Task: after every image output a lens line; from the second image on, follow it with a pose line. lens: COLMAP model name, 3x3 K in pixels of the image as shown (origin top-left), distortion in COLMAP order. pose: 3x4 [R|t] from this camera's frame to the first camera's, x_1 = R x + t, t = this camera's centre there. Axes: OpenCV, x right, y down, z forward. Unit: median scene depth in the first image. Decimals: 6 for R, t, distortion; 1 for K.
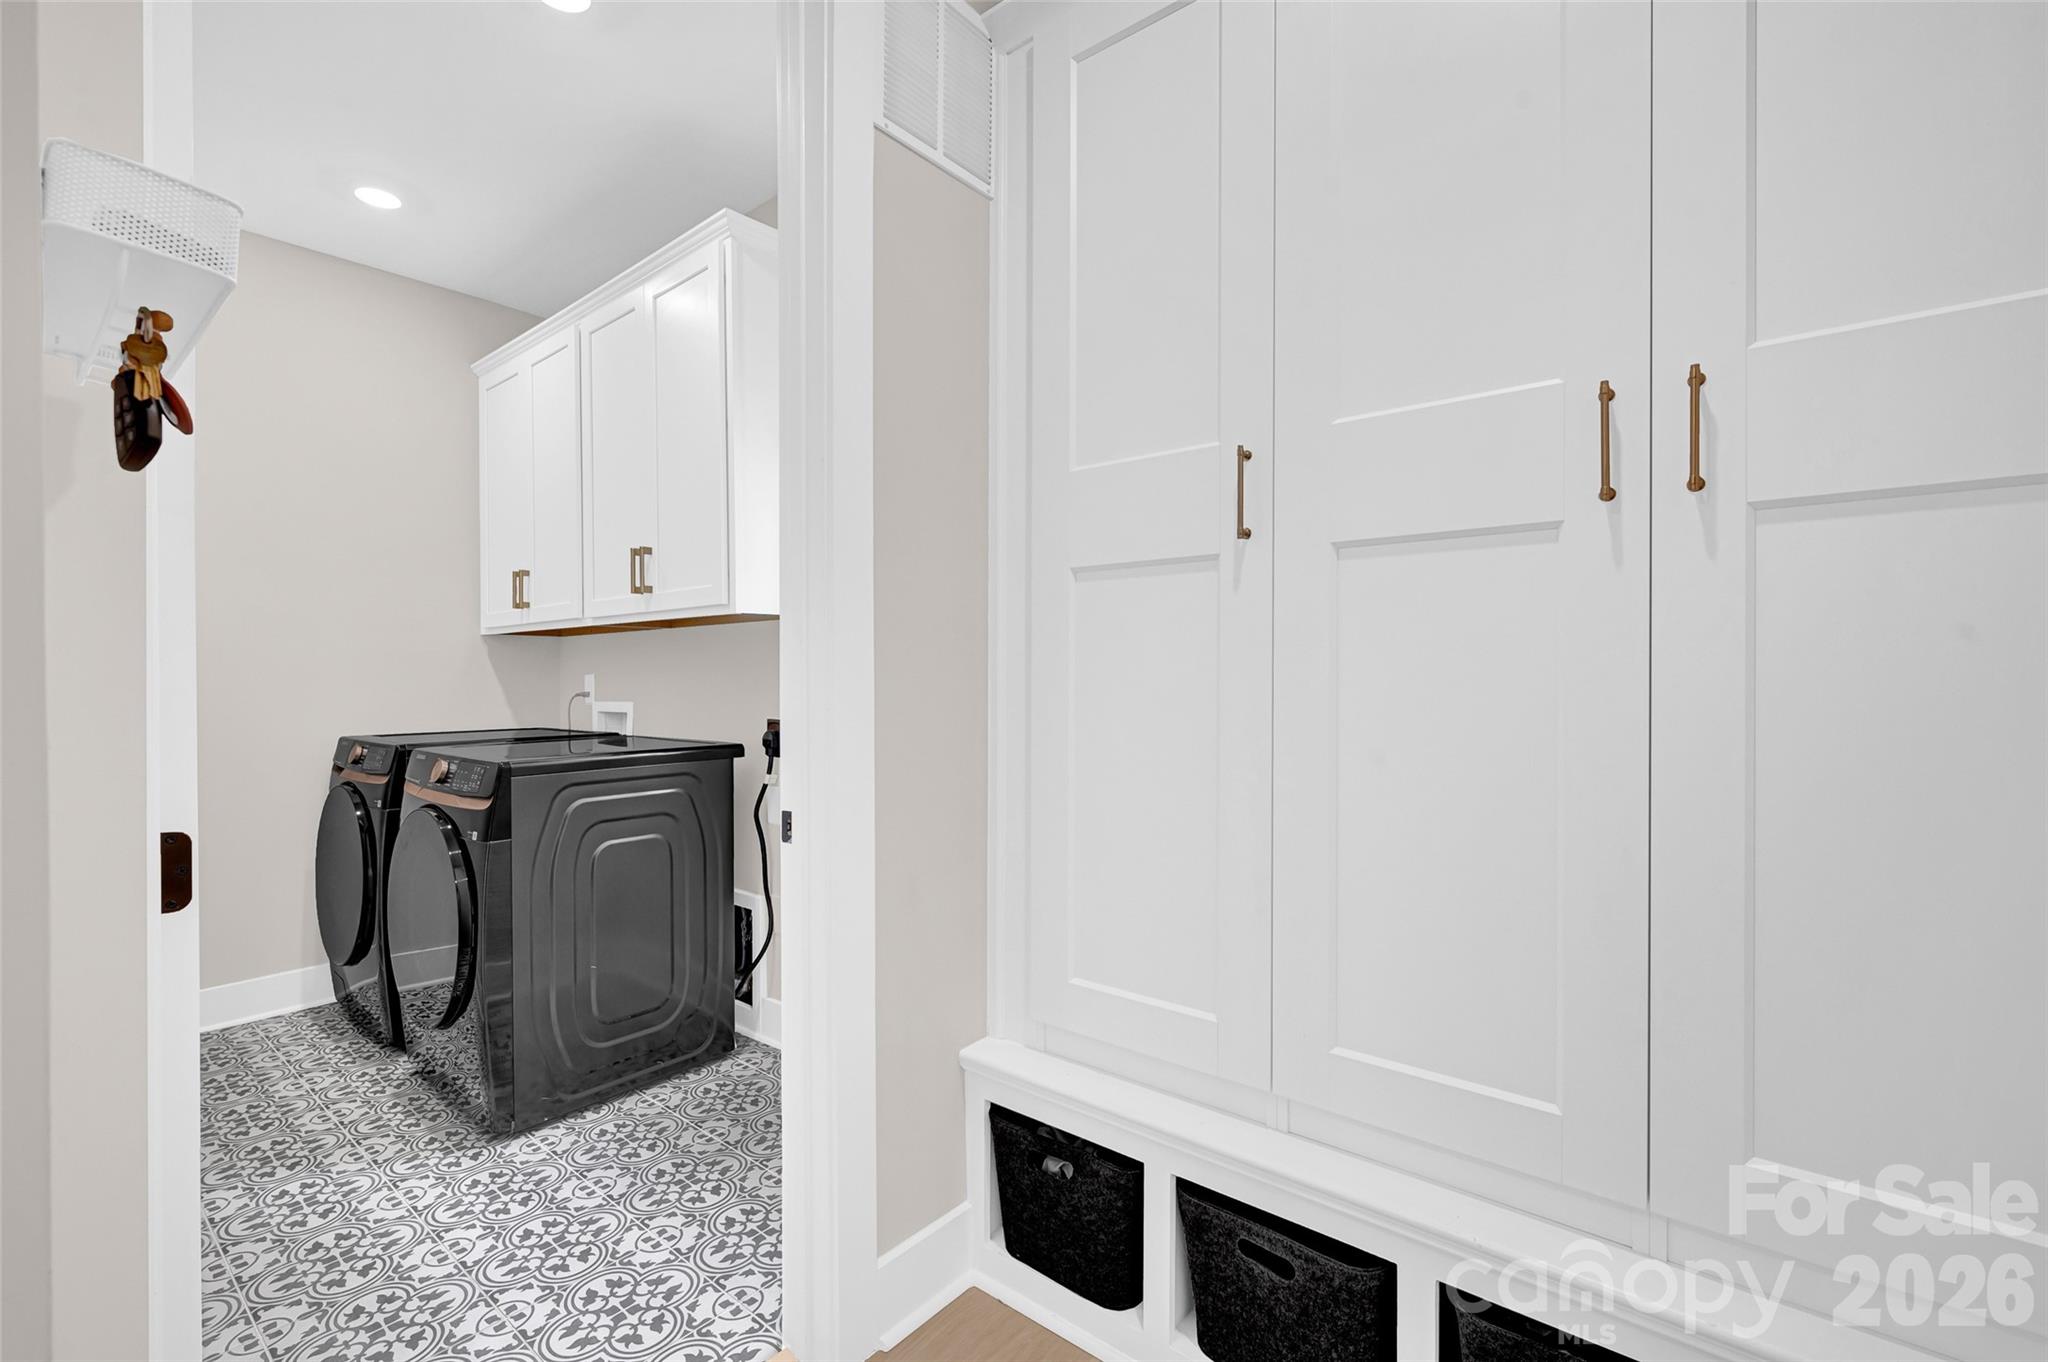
lens RADIAL K [[885.1, 0, 1031.1], [0, 885.1, 675.7], [0, 0, 1]] dist [-0.001168, -0.000213]
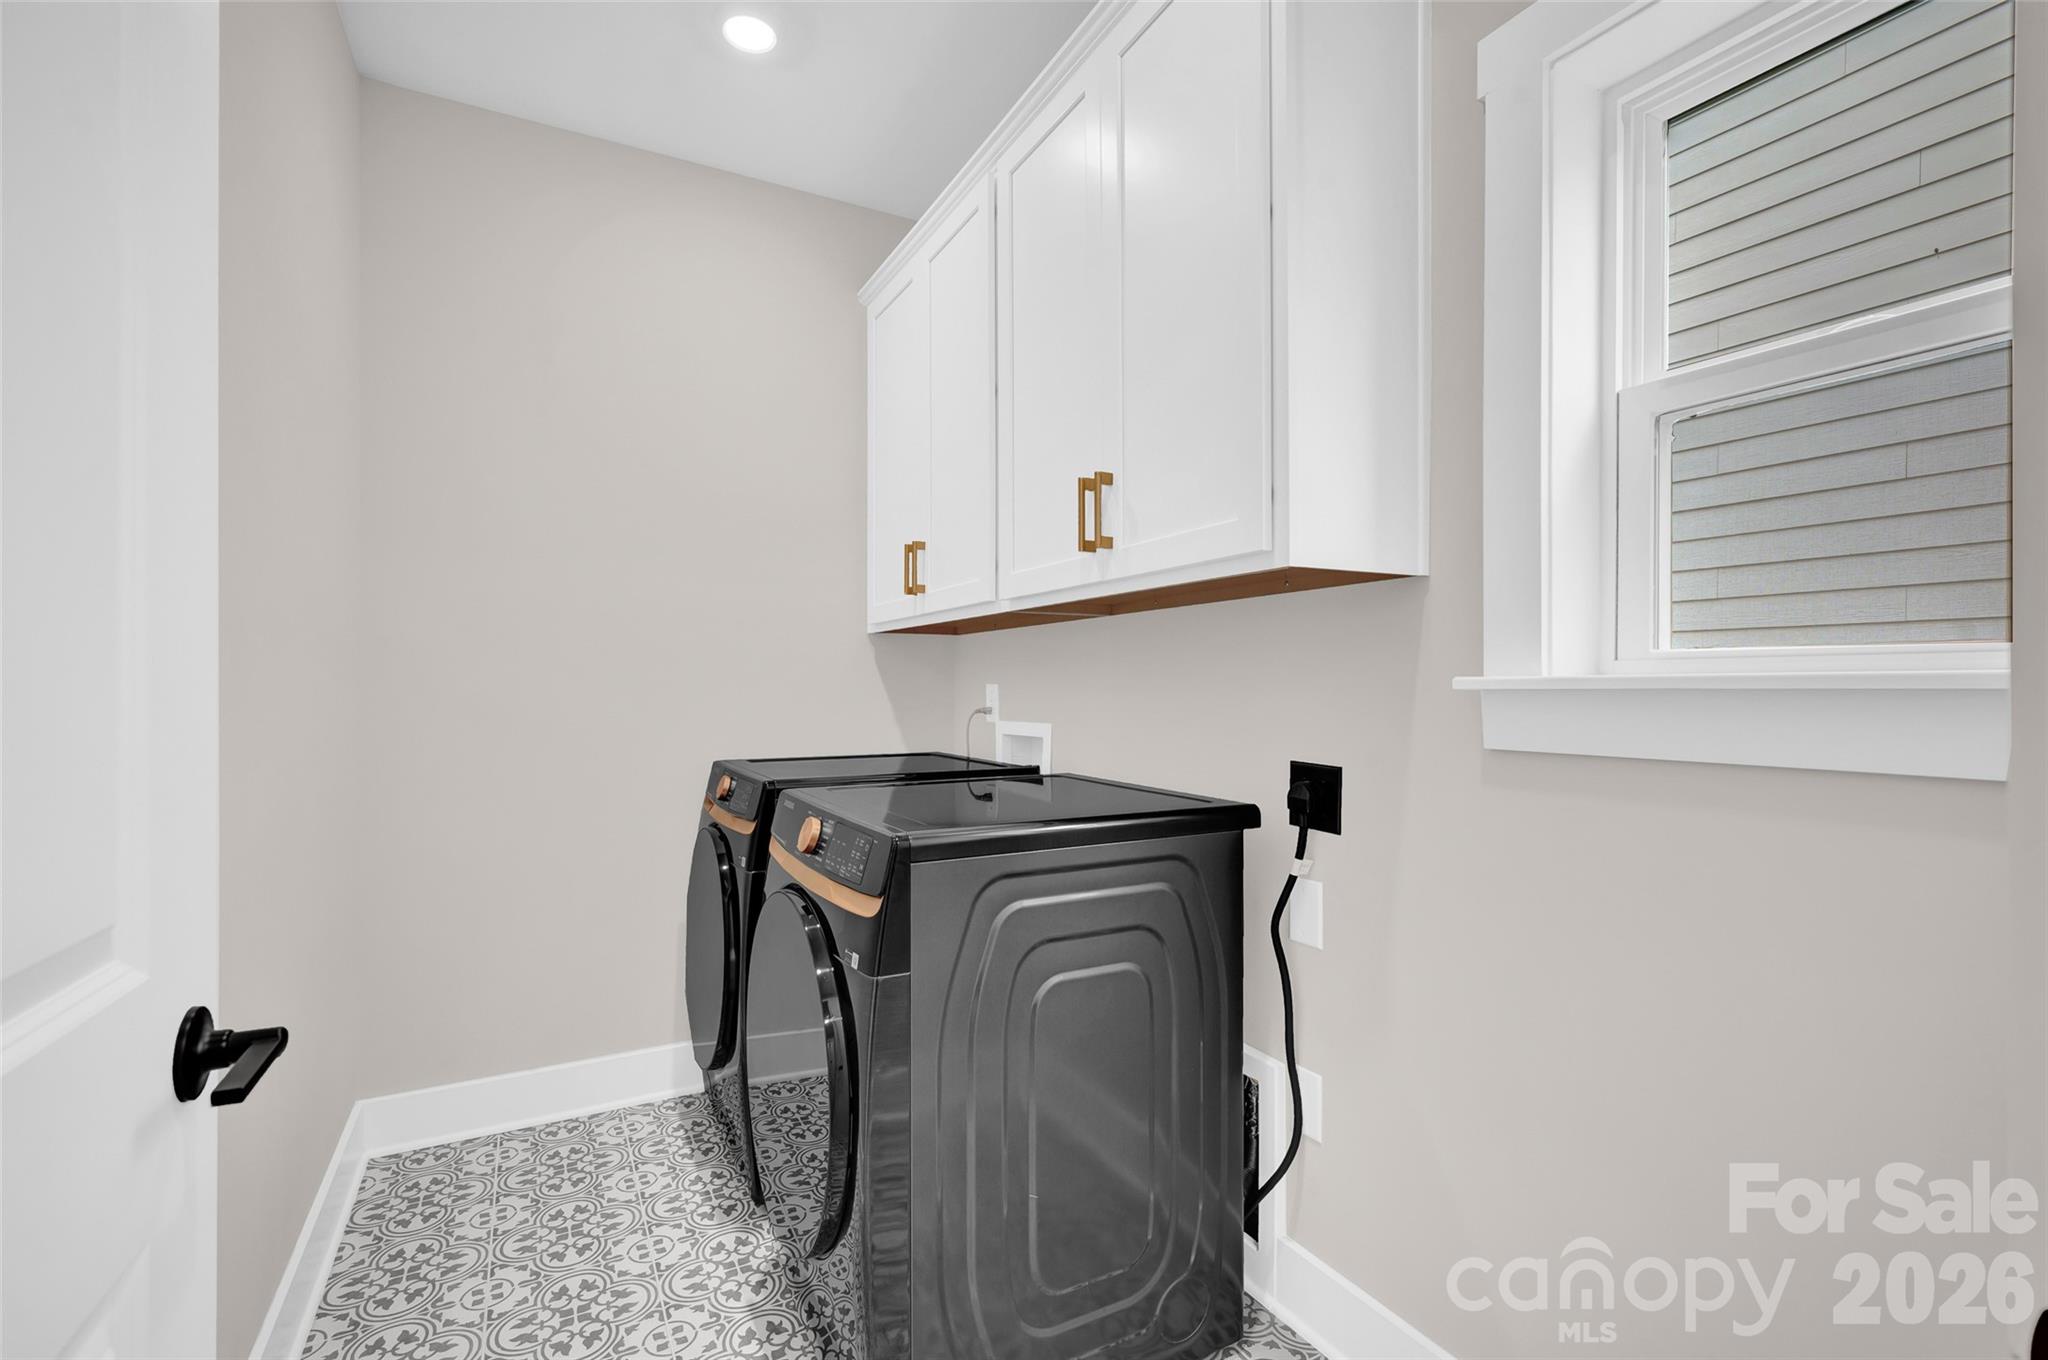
lens RADIAL K [[907.6, 0, 1024.0], [0, 907.6, 680.0], [0, 0, 1]] dist [0.000436, 0.000017]
pose [[0.926707, 0.002791, -0.375773, -0.241293], [-0.005998, 0.999955, -0.007366, 0.000797], [0.375736, 0.009080, 0.926682, 0.388517]]
